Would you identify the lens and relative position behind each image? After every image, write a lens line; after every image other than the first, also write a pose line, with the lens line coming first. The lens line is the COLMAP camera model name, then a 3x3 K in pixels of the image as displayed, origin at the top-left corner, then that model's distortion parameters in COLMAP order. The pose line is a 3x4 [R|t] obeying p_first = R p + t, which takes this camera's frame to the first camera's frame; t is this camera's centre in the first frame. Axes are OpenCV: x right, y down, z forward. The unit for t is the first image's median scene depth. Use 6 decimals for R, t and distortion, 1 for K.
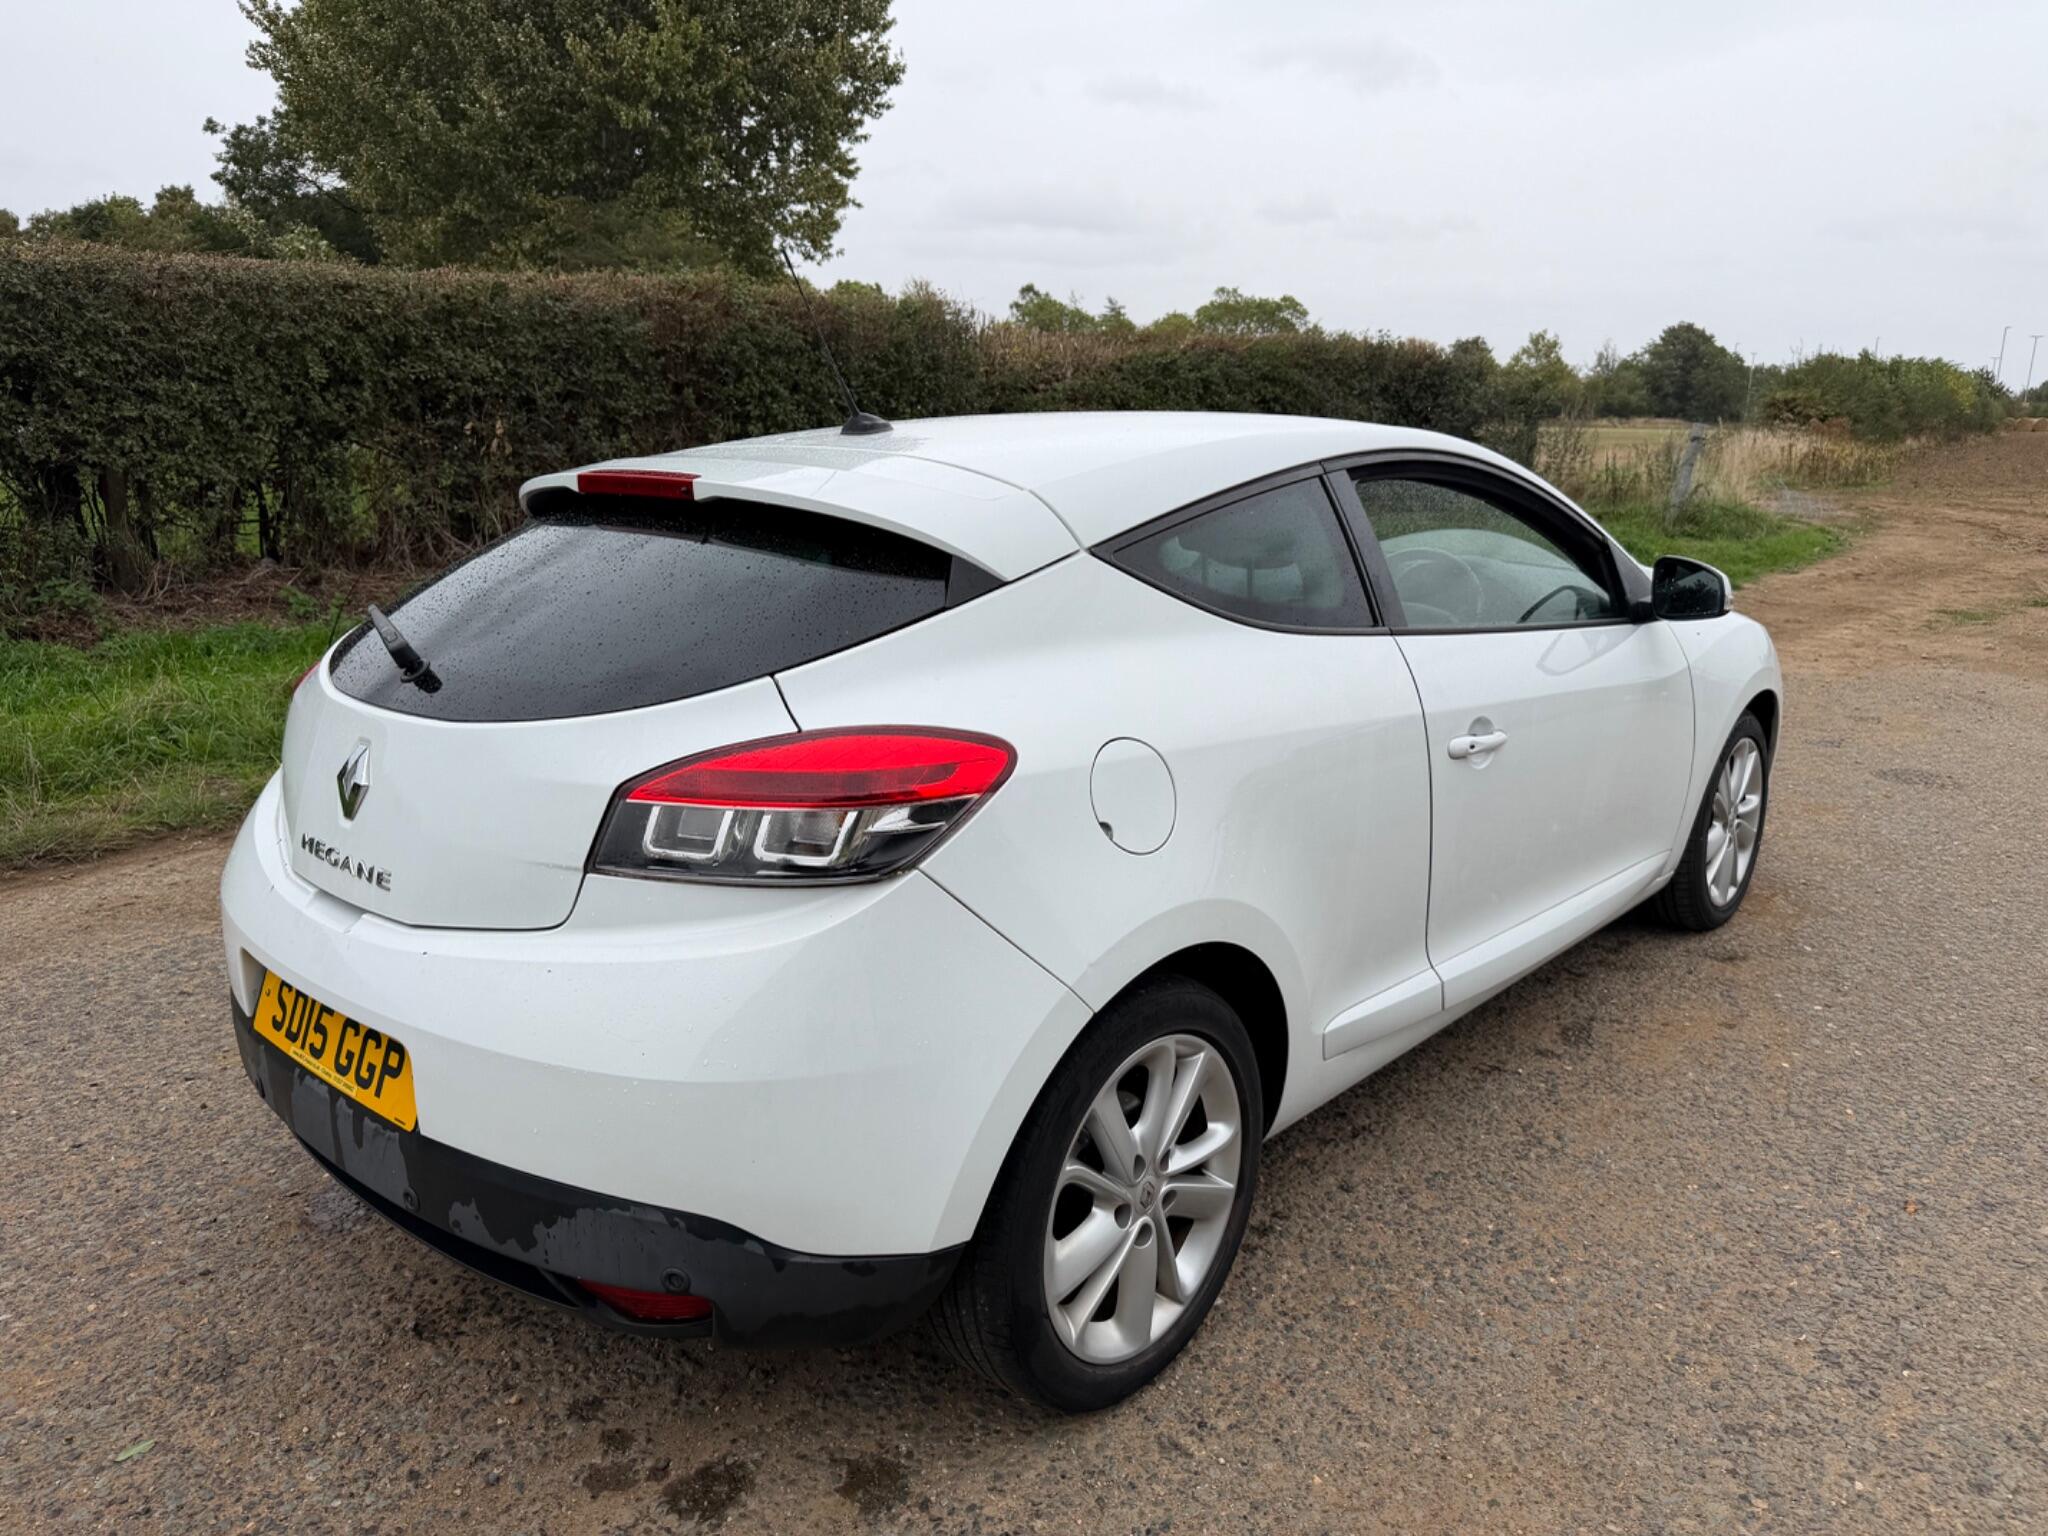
lens RADIAL K [[1458.4, 0, 1052.9], [0, 1458.4, 754.9], [0, 0, 1]] dist [0.021281, -0.034534]
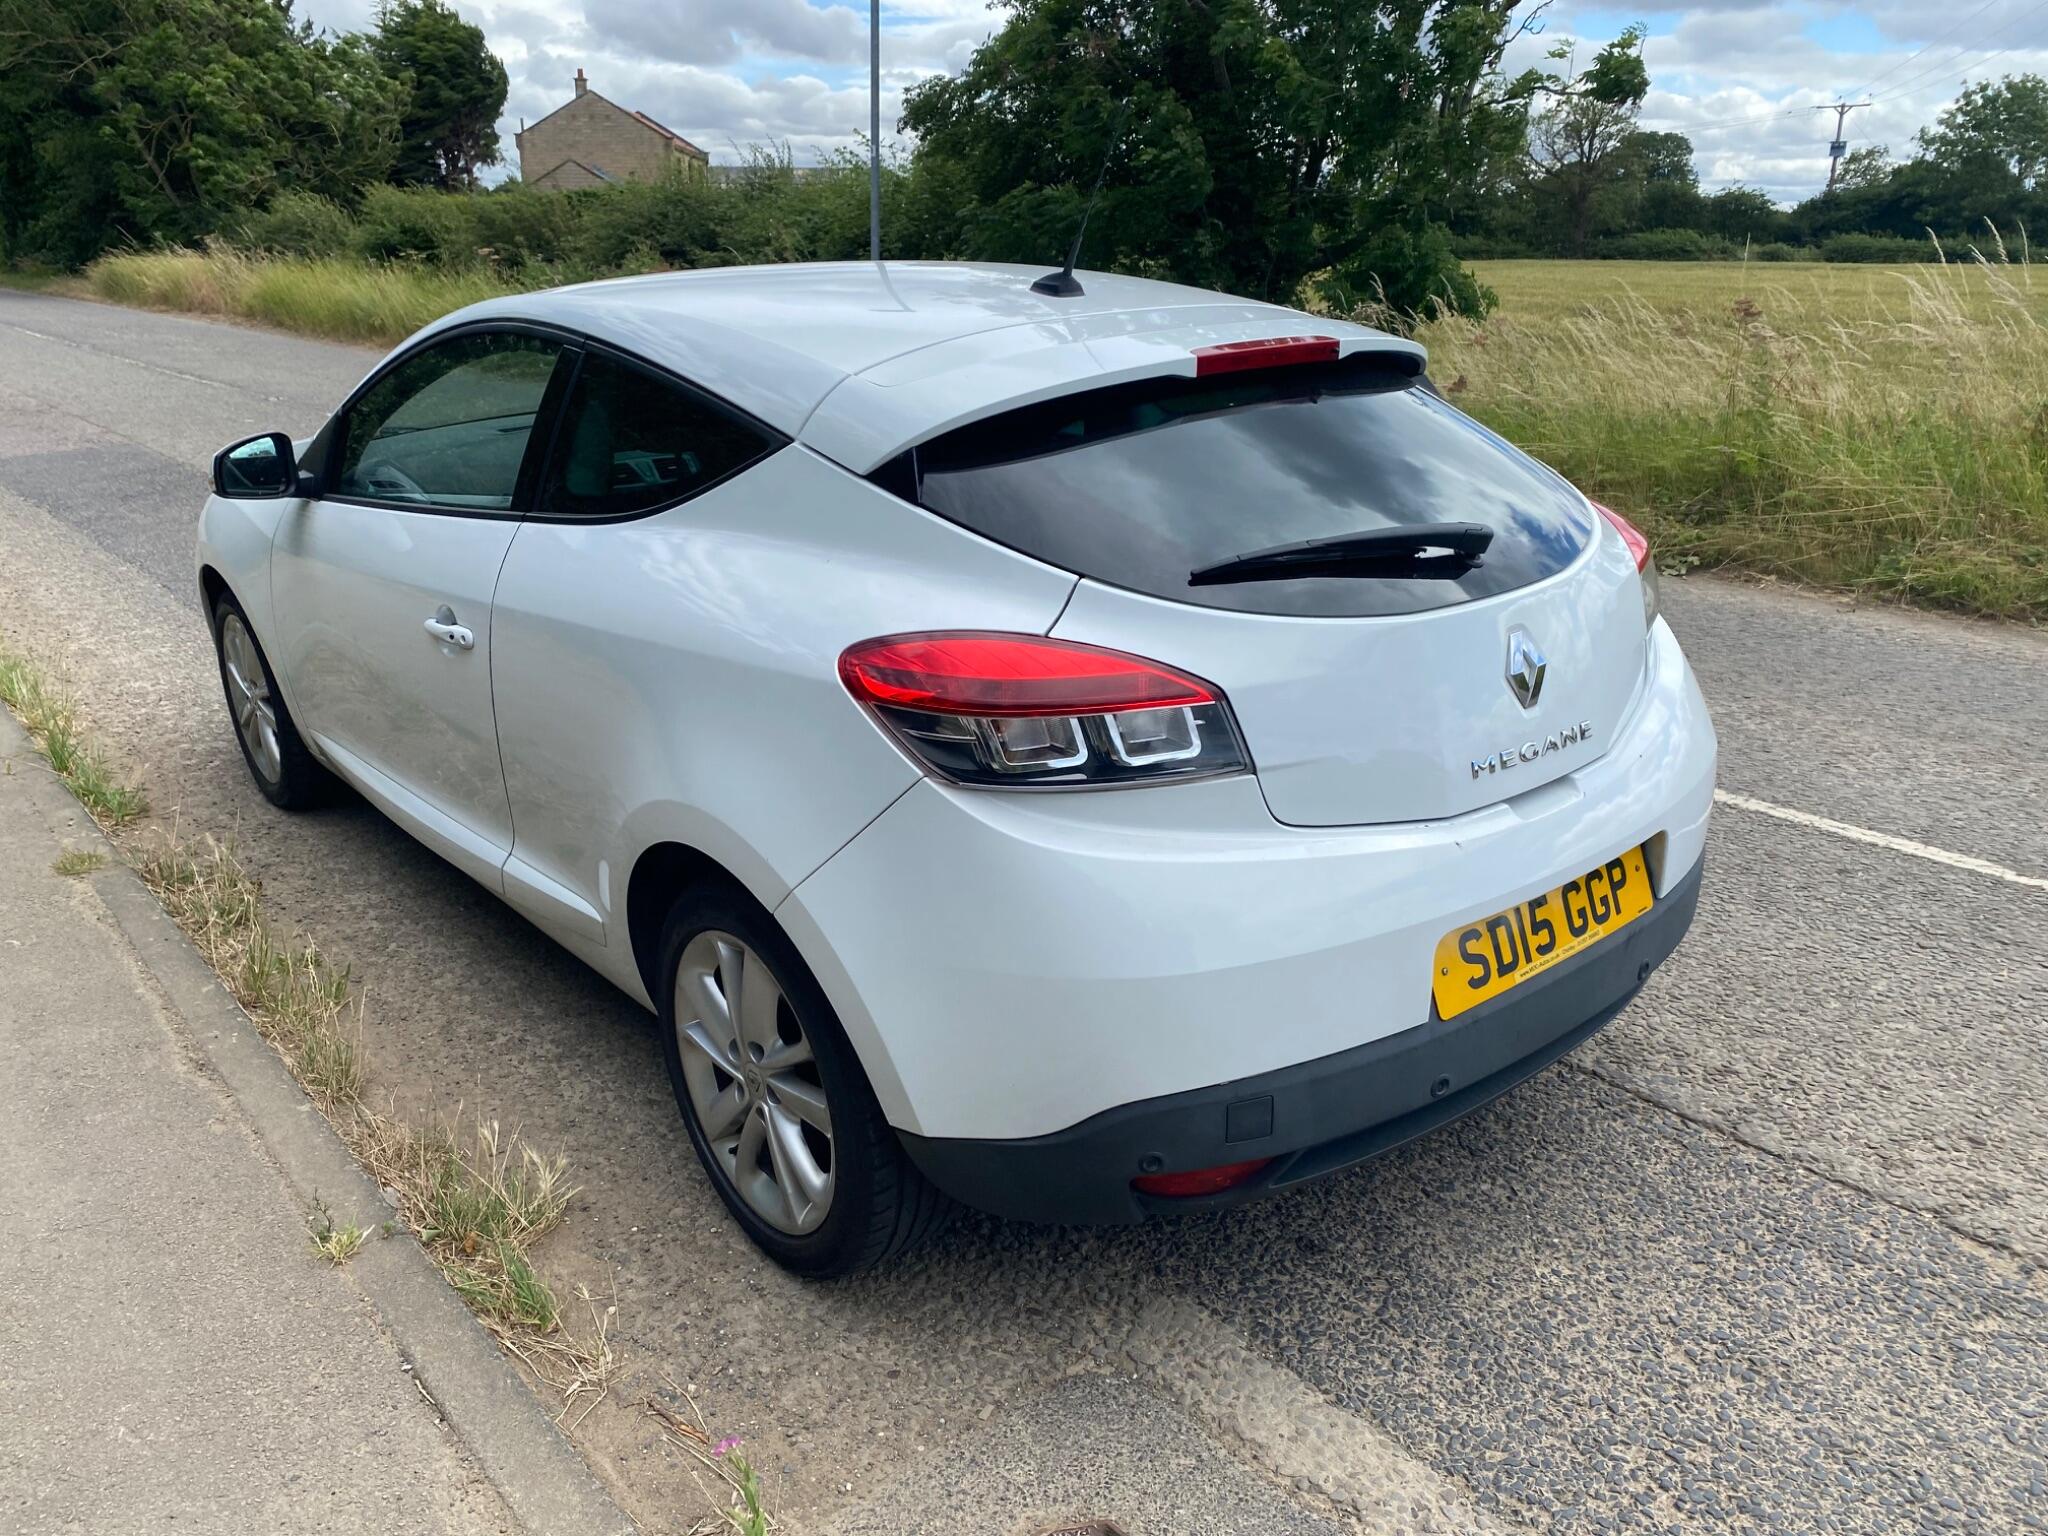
lens RADIAL K [[1577.2, 0, 986.7], [0, 1577.2, 771.2], [0, 0, 1]] dist [-0.000470, 0.025893]
pose [[0.167312, -0.338060, 0.926133, -1.433941], [0.244067, 0.924337, 0.293313, -0.296113], [-0.955216, 0.176964, 0.237162, 1.028769]]
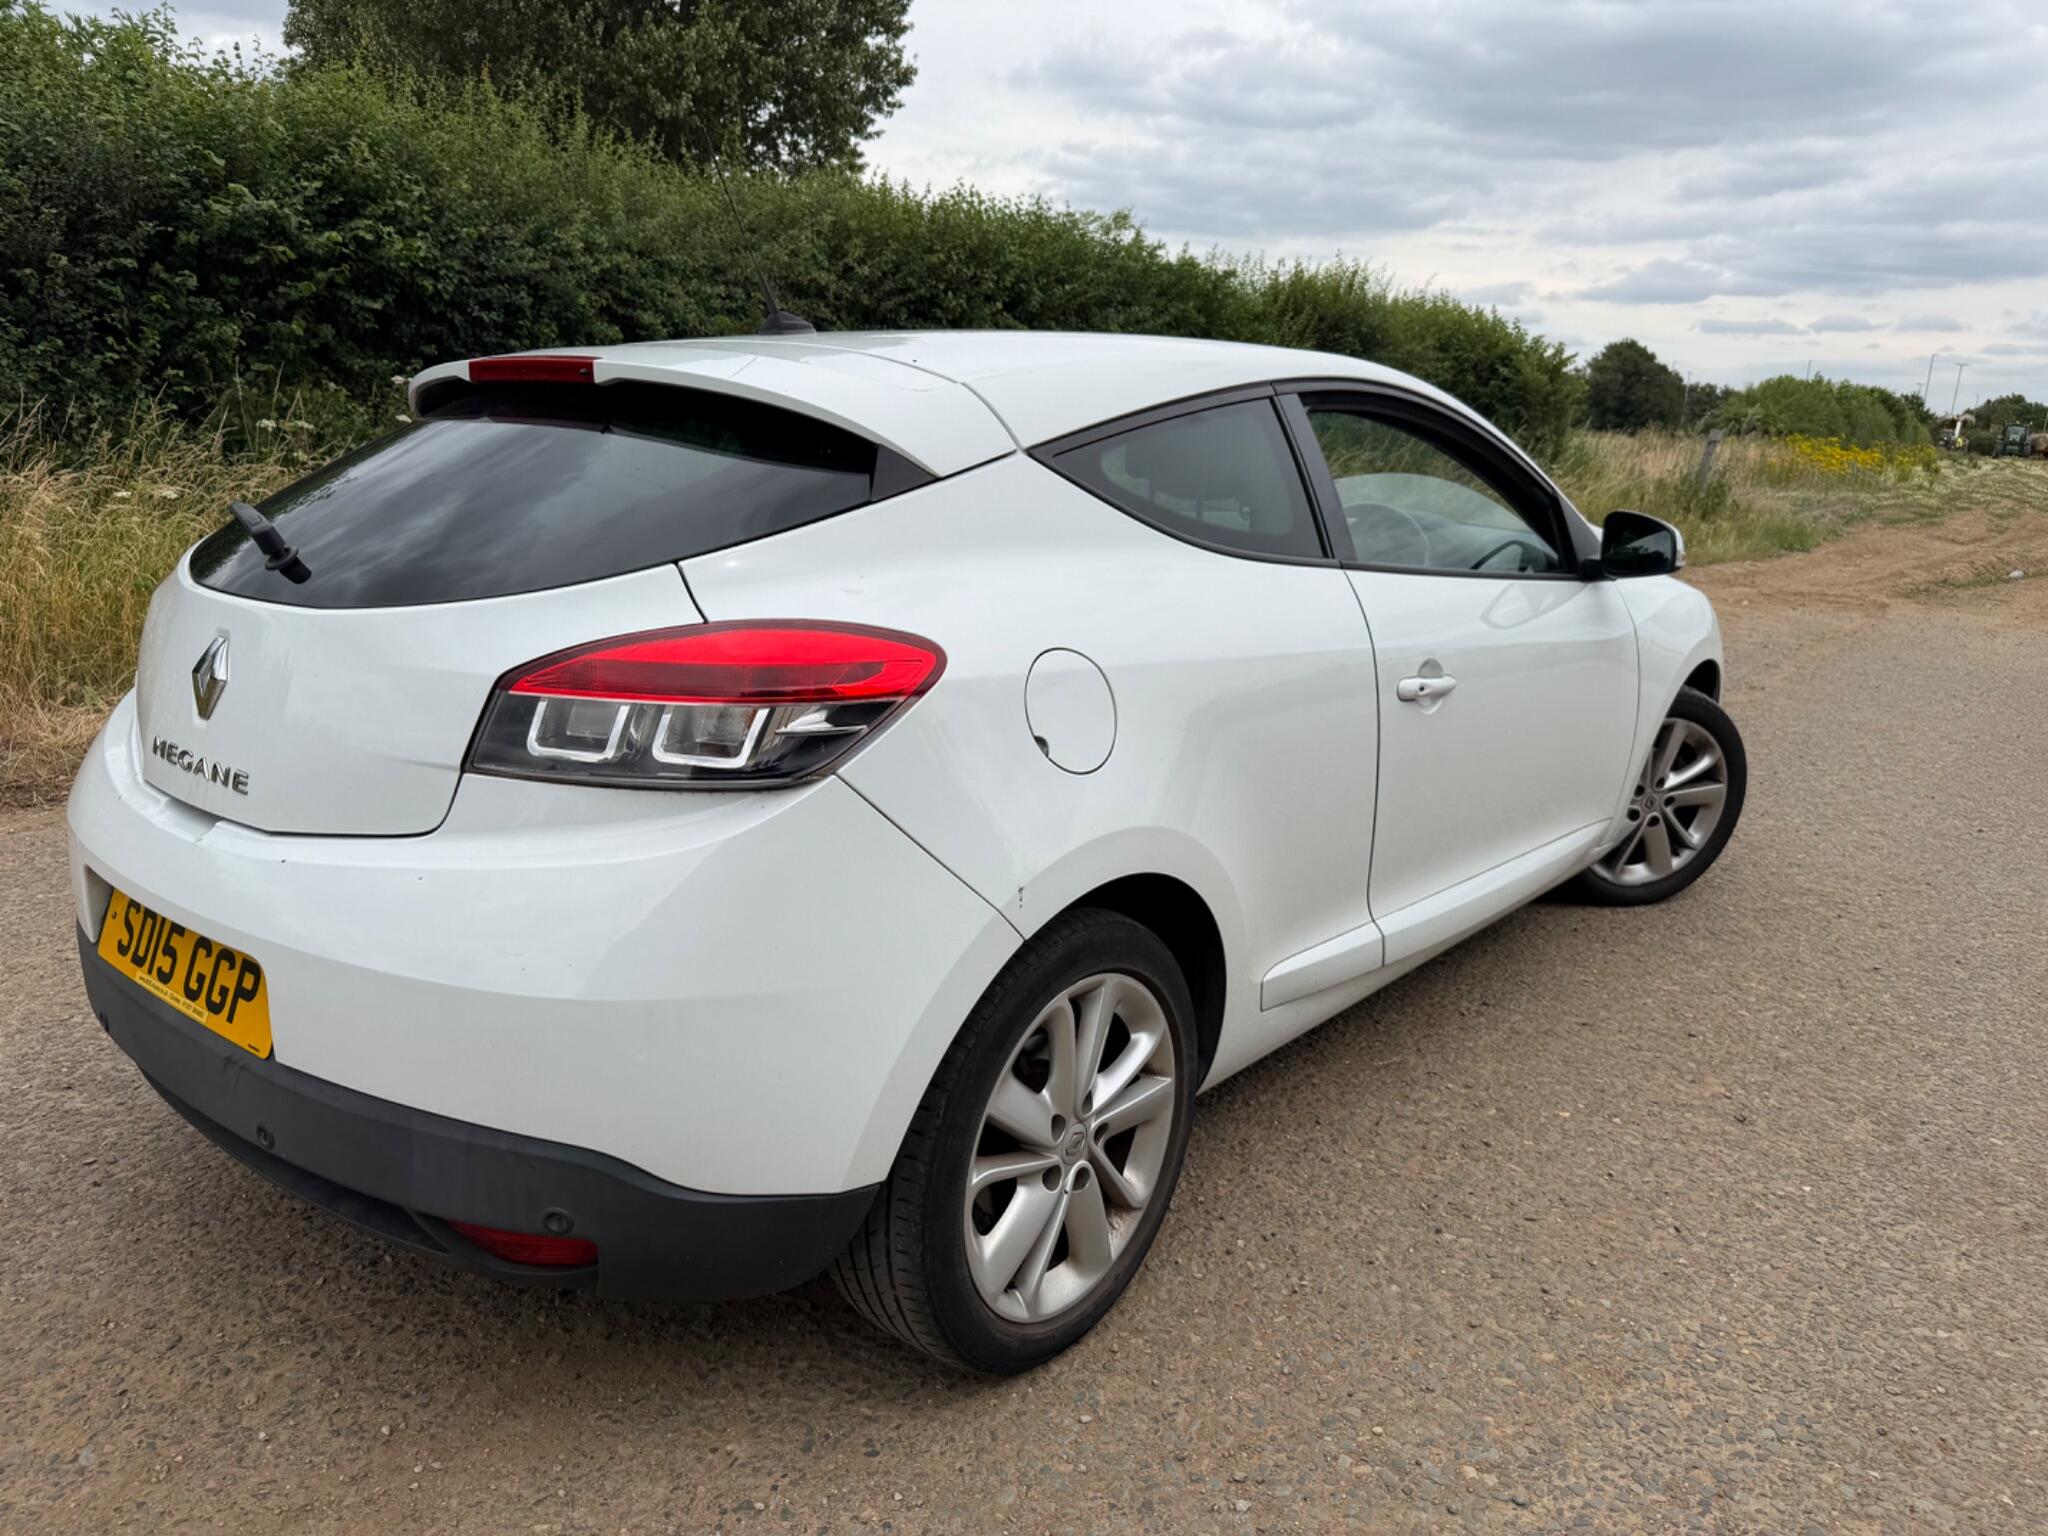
lens RADIAL K [[1458.4, 0, 1036.4], [0, 1458.4, 793.6], [0, 0, 1]] dist [0.021281, -0.034534]
pose [[0.998816, 0.019246, 0.044677, -0.006514], [-0.020416, 0.999457, 0.025874, 0.052245], [-0.044155, -0.026755, 0.998666, 0.070443]]
